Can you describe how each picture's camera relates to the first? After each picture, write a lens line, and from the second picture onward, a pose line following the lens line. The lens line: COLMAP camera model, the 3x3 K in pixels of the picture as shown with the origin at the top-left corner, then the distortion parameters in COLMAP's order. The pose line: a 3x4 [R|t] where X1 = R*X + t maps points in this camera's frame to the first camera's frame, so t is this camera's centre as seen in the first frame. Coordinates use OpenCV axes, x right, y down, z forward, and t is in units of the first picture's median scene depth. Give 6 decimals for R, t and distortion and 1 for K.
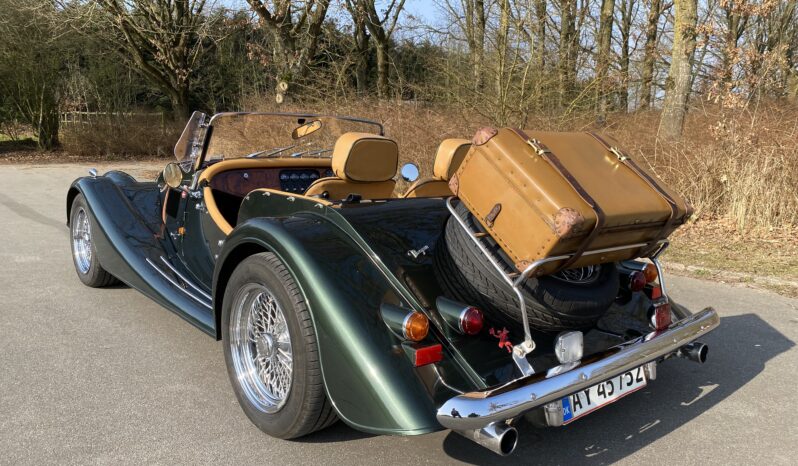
lens RADIAL K [[595.6, 0, 398.7], [0, 595.6, 233.6], [0, 0, 1]] dist [0.042748, -0.052787]
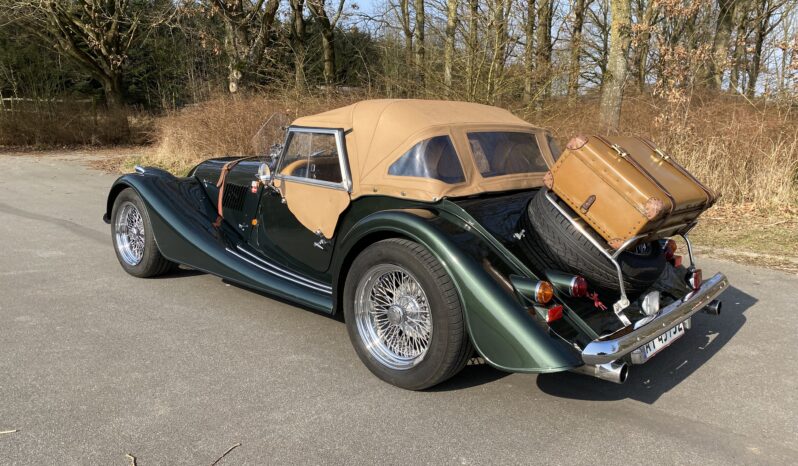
lens RADIAL K [[595.6, 0, 398.6], [0, 595.6, 233.4], [0, 0, 1]] dist [0.042748, -0.052787]
pose [[0.991160, -0.027470, 0.129794, -0.362422], [0.024250, 0.999359, 0.026328, -0.010489], [-0.130434, -0.022947, 0.991191, -0.194206]]
